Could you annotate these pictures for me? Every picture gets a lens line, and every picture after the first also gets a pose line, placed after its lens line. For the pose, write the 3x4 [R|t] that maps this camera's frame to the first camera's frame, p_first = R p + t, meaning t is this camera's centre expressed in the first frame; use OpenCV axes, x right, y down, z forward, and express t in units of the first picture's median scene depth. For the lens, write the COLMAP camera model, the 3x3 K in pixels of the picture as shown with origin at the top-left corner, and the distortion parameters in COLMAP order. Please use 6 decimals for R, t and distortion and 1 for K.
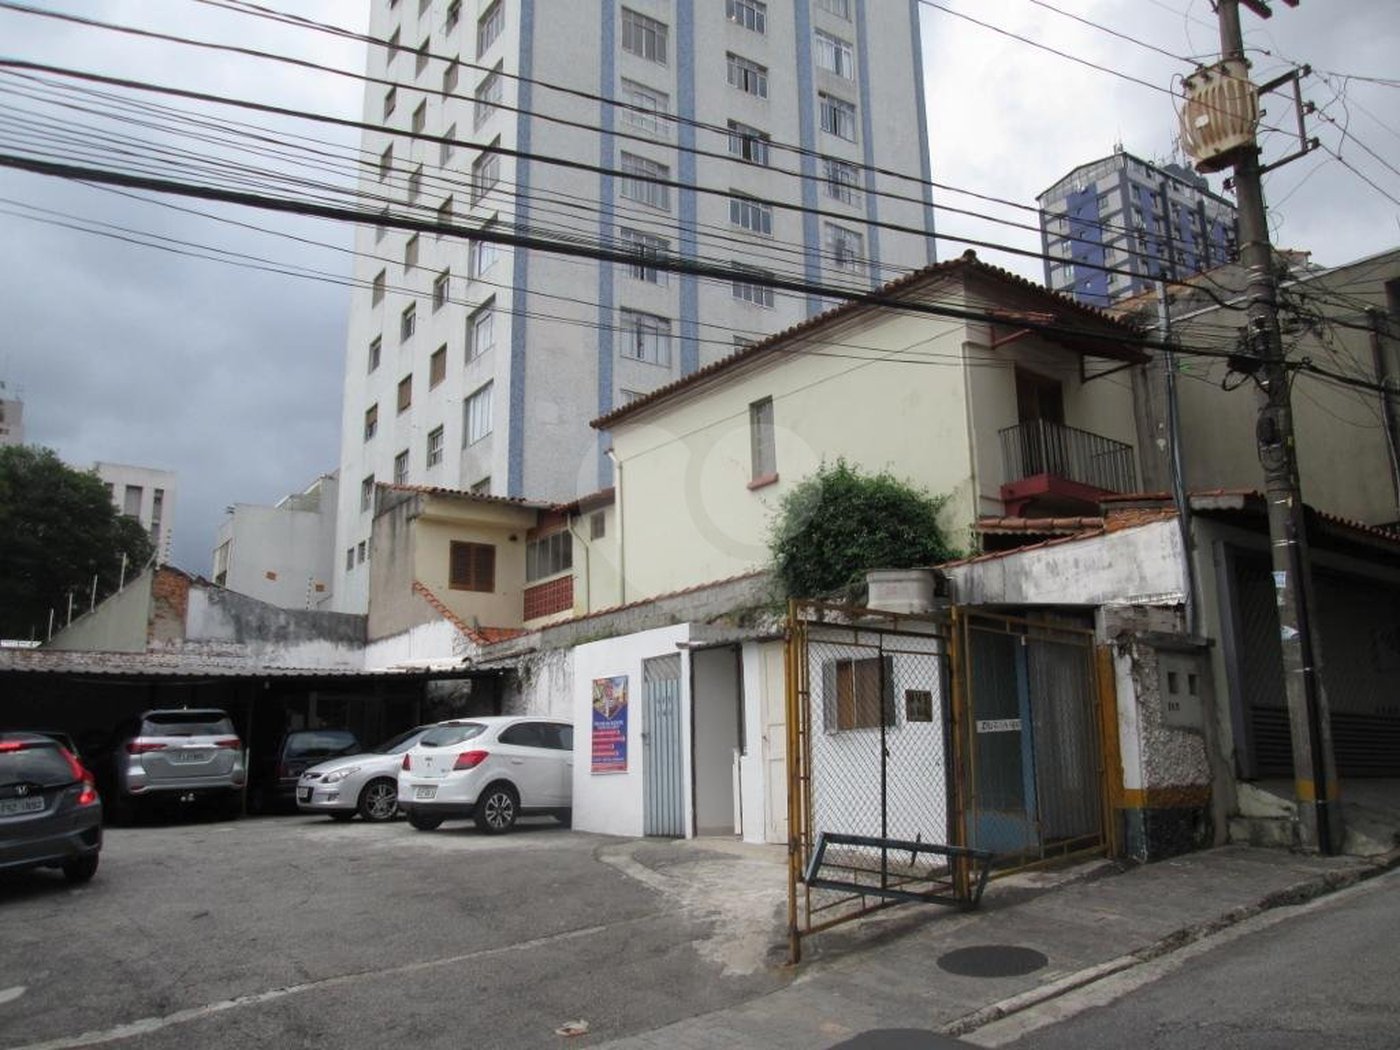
lens RADIAL K [[1173.9, 0, 697.3], [0, 1173.9, 527.4], [0, 0, 1]] dist [-0.036413, 0.008068]
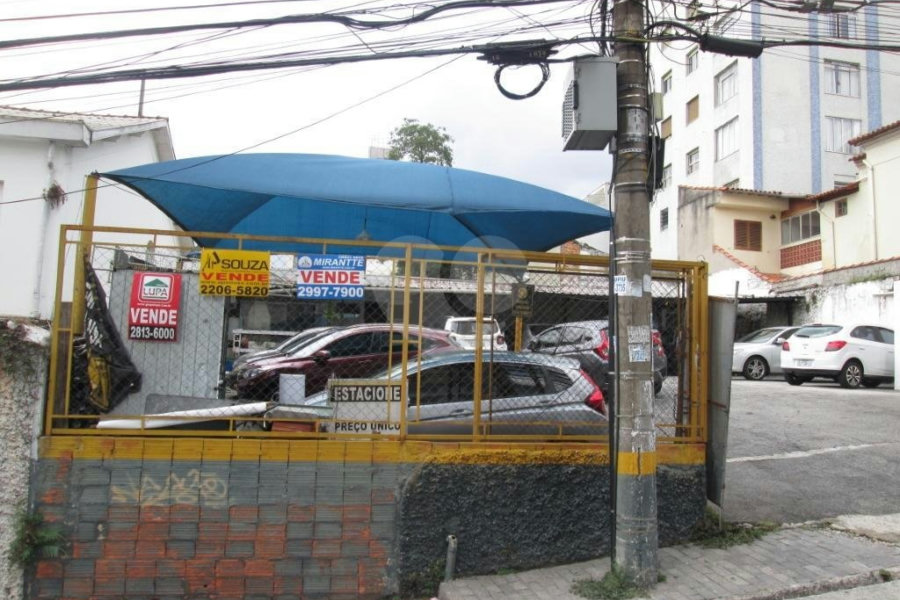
lens RADIAL K [[755.3, 0, 443.9], [0, 755.3, 297.2], [0, 0, 1]] dist [-0.042306, 0.025313]
pose [[0.903195, 0.014826, -0.428974, -0.205470], [0.031469, 0.994427, 0.100626, 0.001568], [0.428075, -0.104384, 0.897695, -0.183986]]
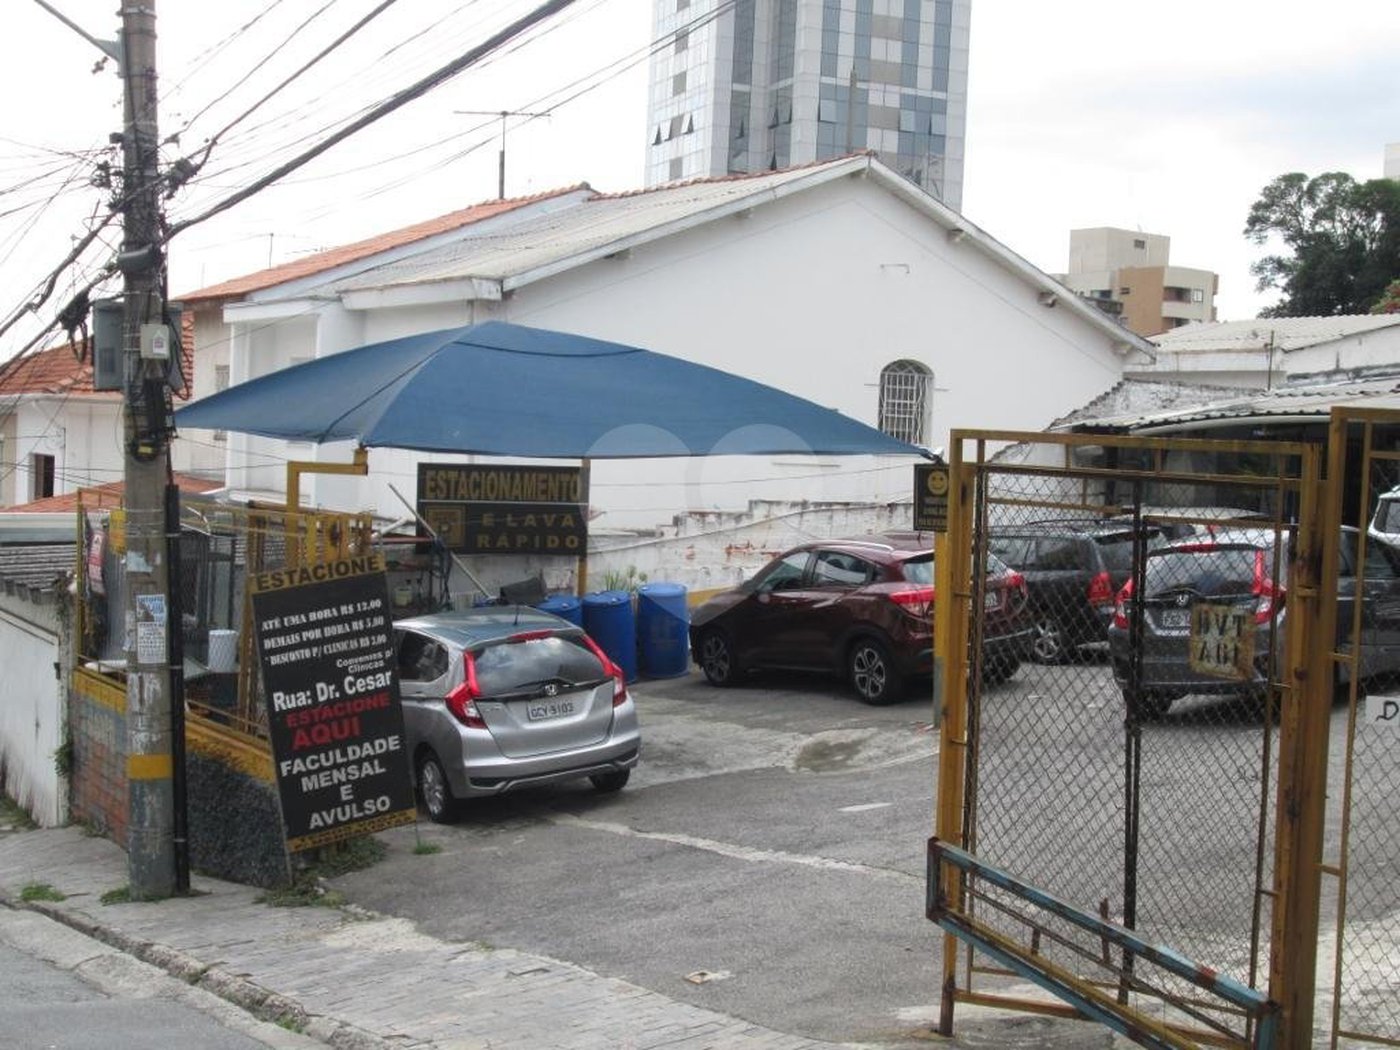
lens RADIAL K [[1906.2, 0, 685.0], [0, 1906.2, 520.5], [0, 0, 1]] dist [-0.084687, 0.000000]
pose [[-0.018151, 0.075652, -0.996969, 0.500534], [0.178586, 0.981344, 0.071215, 0.001524], [0.983757, -0.176752, -0.031323, 0.431469]]
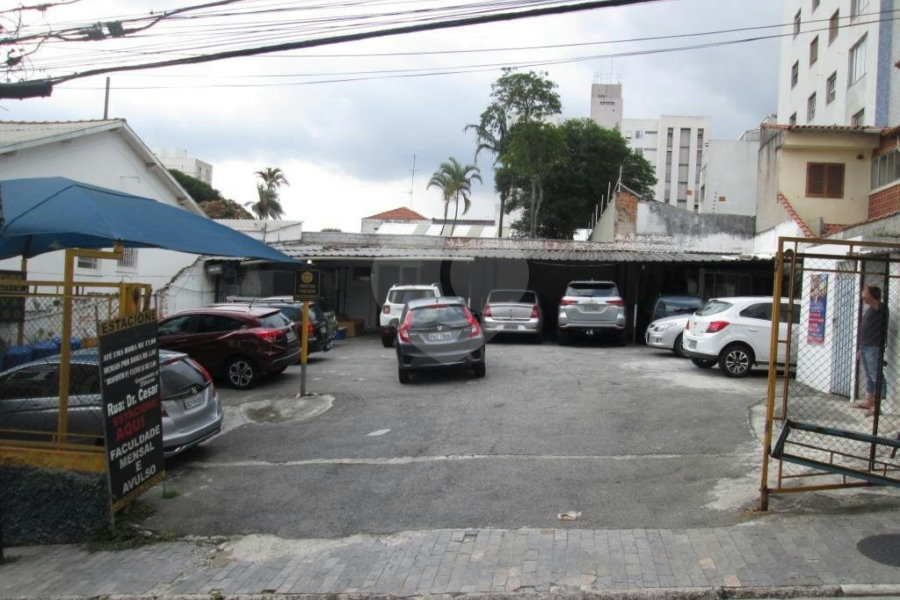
lens RADIAL K [[755.3, 0, 450.3], [0, 755.3, 293.9], [0, 0, 1]] dist [-0.042306, 0.025313]
pose [[0.709854, 0.051669, -0.702452, 0.201018], [0.086130, 0.983454, 0.159375, -0.021779], [0.699063, -0.173635, 0.693658, 0.084407]]
